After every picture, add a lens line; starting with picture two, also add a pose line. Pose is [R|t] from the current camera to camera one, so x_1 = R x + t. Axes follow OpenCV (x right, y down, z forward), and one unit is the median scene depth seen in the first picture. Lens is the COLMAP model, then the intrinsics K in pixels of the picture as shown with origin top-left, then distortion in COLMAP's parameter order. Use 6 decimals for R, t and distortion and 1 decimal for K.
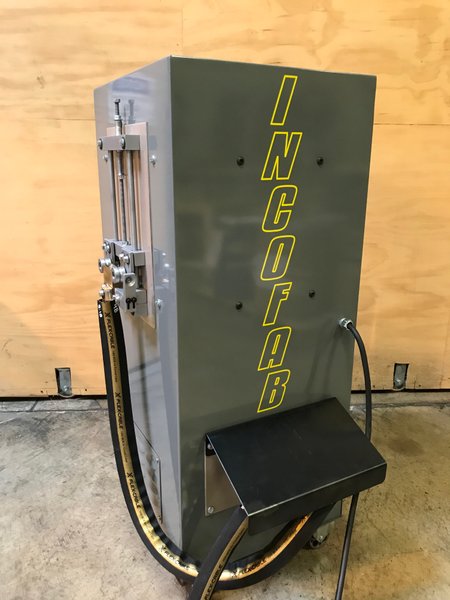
lens RADIAL K [[493.9, 0, 221.3], [0, 493.9, 298.8], [0, 0, 1]] dist [0.025036, -0.034203]
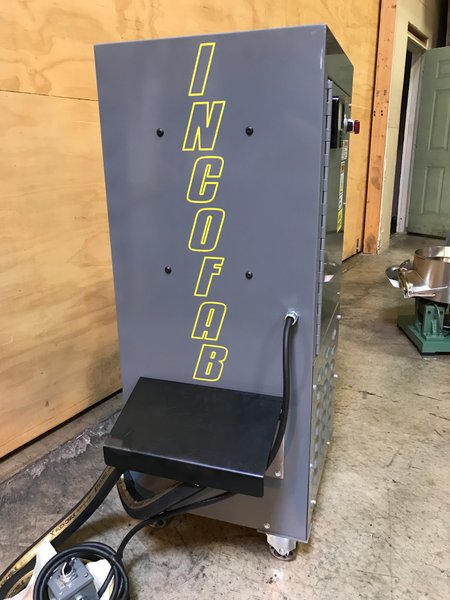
lens RADIAL K [[493.9, 0, 228.0], [0, 493.9, 300.7], [0, 0, 1]] dist [0.025036, -0.034203]
pose [[0.562862, -0.253600, 0.786685, -0.588340], [0.238237, 0.961153, 0.139387, -0.109505], [-0.791473, 0.108962, 0.601413, 0.484564]]
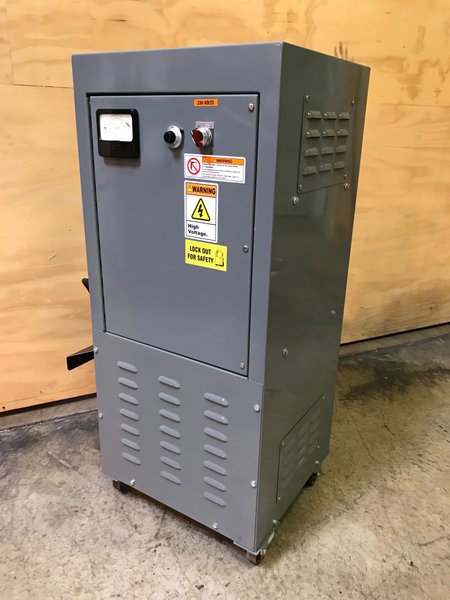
lens RADIAL K [[493.9, 0, 224.1], [0, 493.9, 300.4], [0, 0, 1]] dist [0.025036, -0.034203]
pose [[0.925211, -0.115970, 0.361297, -0.146302], [0.088460, 0.991837, 0.091833, -0.078046], [-0.368998, -0.053004, 0.927918, 0.145694]]
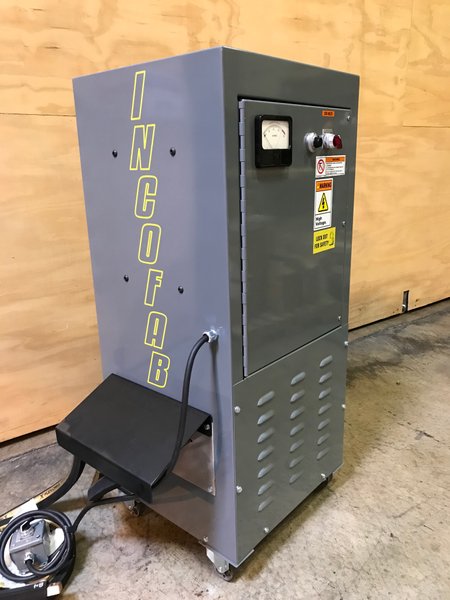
lens RADIAL K [[493.9, 0, 227.0], [0, 493.9, 300.0], [0, 0, 1]] dist [0.025036, -0.034203]
pose [[0.835098, -0.176134, 0.521142, -0.266678], [0.176190, 0.983089, 0.049928, -0.032972], [-0.521123, 0.050125, 0.852009, 0.160030]]
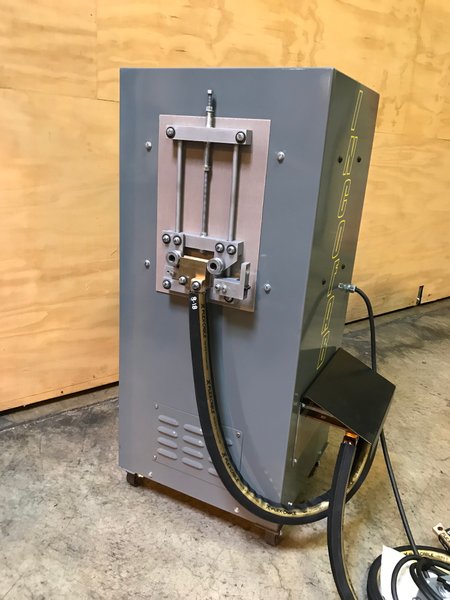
lens RADIAL K [[493.9, 0, 223.1], [0, 493.9, 301.3], [0, 0, 1]] dist [0.025036, -0.034203]
pose [[0.819821, -0.128931, 0.557916, -0.719725], [0.098682, 0.991556, 0.084136, -0.054904], [-0.564052, -0.013921, 0.825622, 0.135524]]
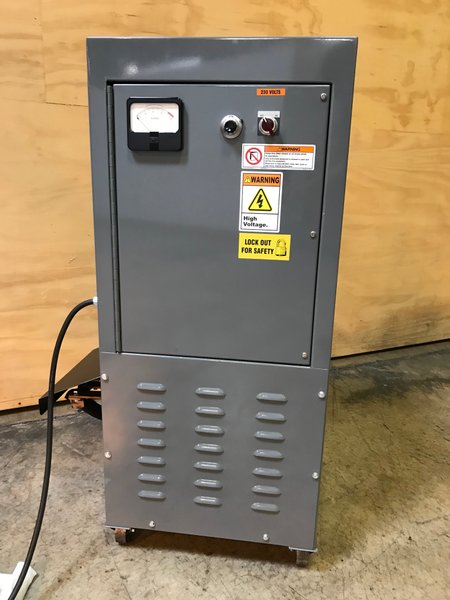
lens RADIAL K [[493.9, 0, 223.6], [0, 493.9, 299.4], [0, 0, 1]] dist [0.025036, -0.034203]
pose [[0.927628, -0.075316, 0.365833, -0.213320], [0.079925, 0.996798, 0.002553, 0.046447], [-0.364853, 0.026872, 0.930677, 0.052757]]
